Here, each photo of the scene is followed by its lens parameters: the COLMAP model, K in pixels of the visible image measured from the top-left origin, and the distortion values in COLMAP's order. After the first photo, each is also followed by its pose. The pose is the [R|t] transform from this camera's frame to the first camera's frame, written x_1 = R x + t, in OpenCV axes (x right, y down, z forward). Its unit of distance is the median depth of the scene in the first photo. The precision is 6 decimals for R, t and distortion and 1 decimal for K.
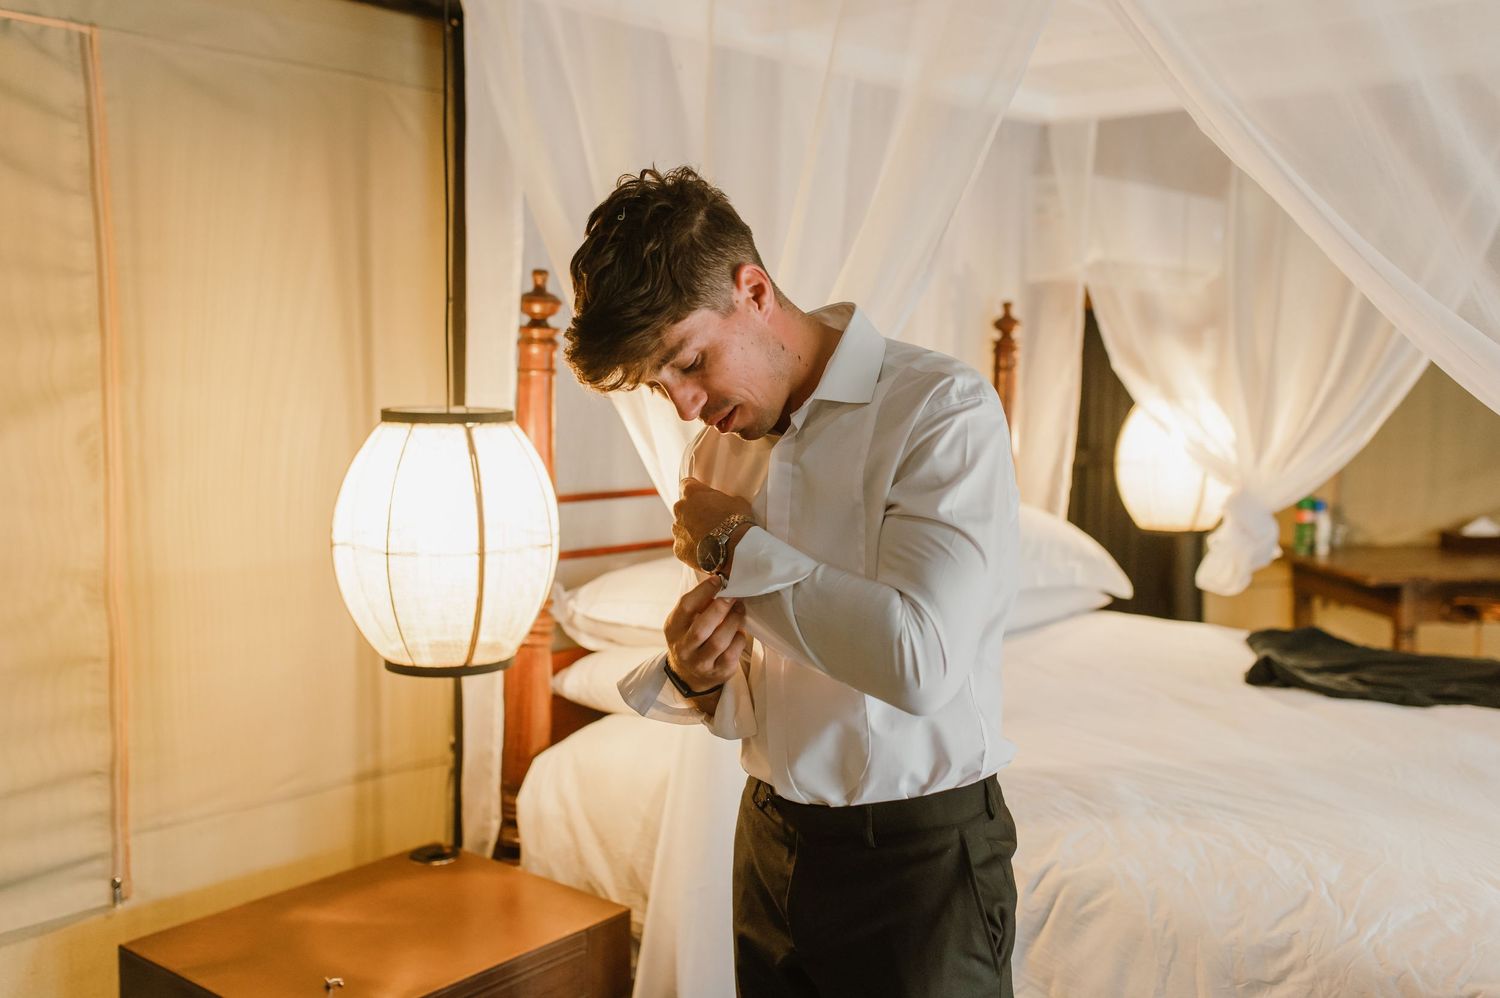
lens RADIAL K [[1440.9, 0, 753.0], [0, 1440.9, 517.3], [0, 0, 1]] dist [0.032143, 0.000000]
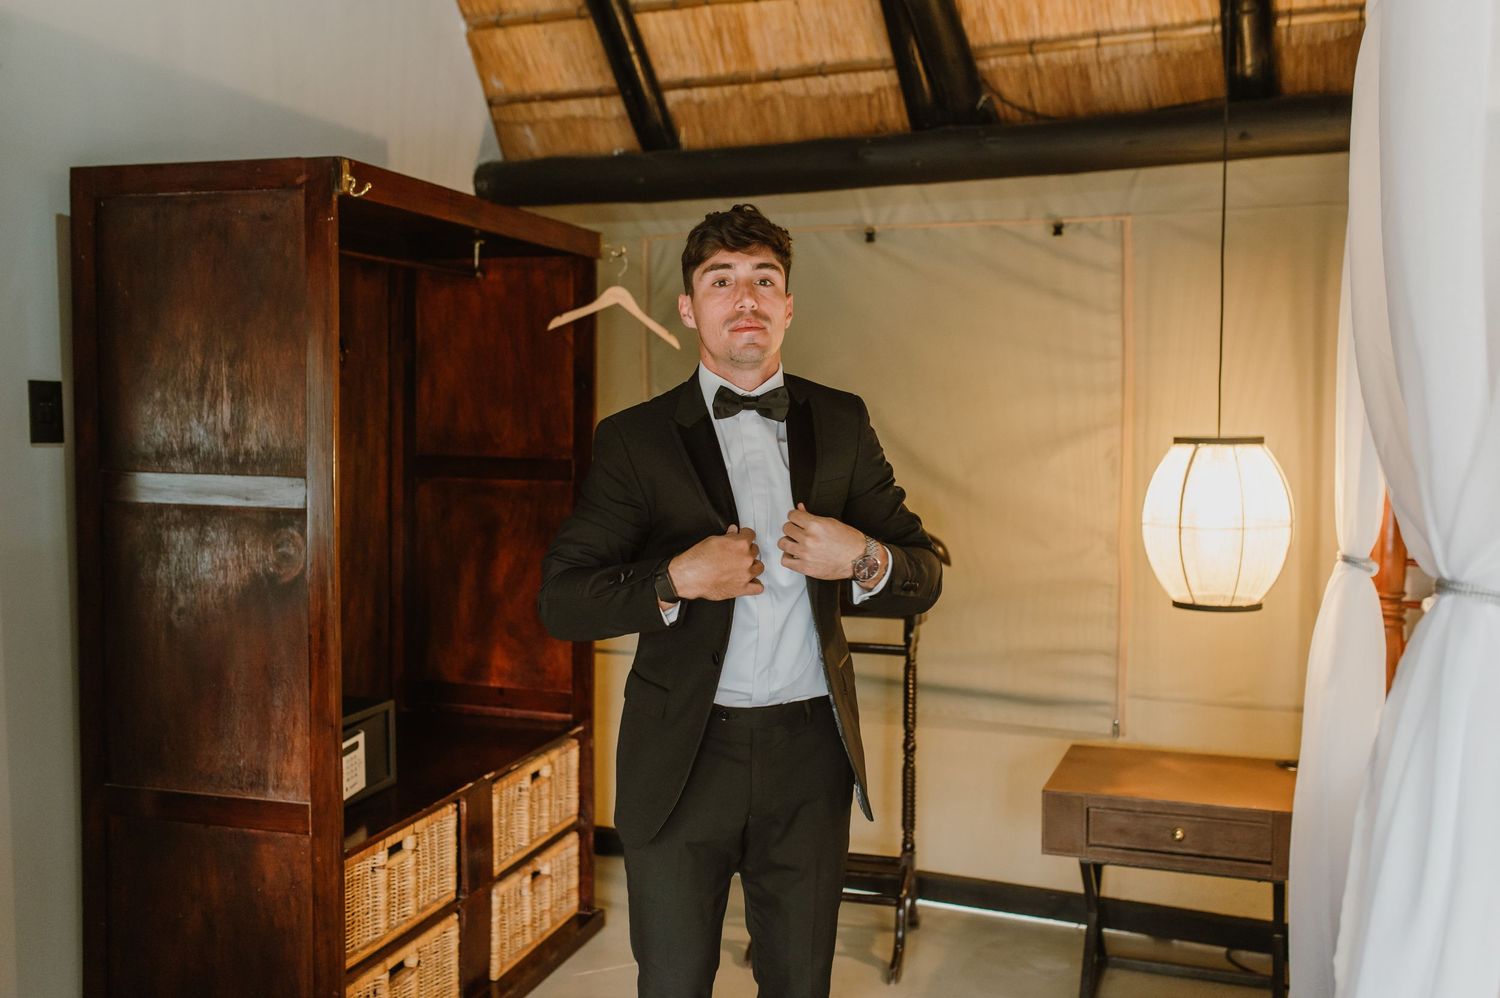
lens RADIAL K [[1440.9, 0, 754.5], [0, 1440.9, 506.9], [0, 0, 1]] dist [0.032143, 0.000000]
pose [[0.316173, 0.046333, -0.947569, 0.831353], [-0.097104, 0.995141, 0.016258, 0.016410], [0.943719, 0.086872, 0.319136, 0.054484]]
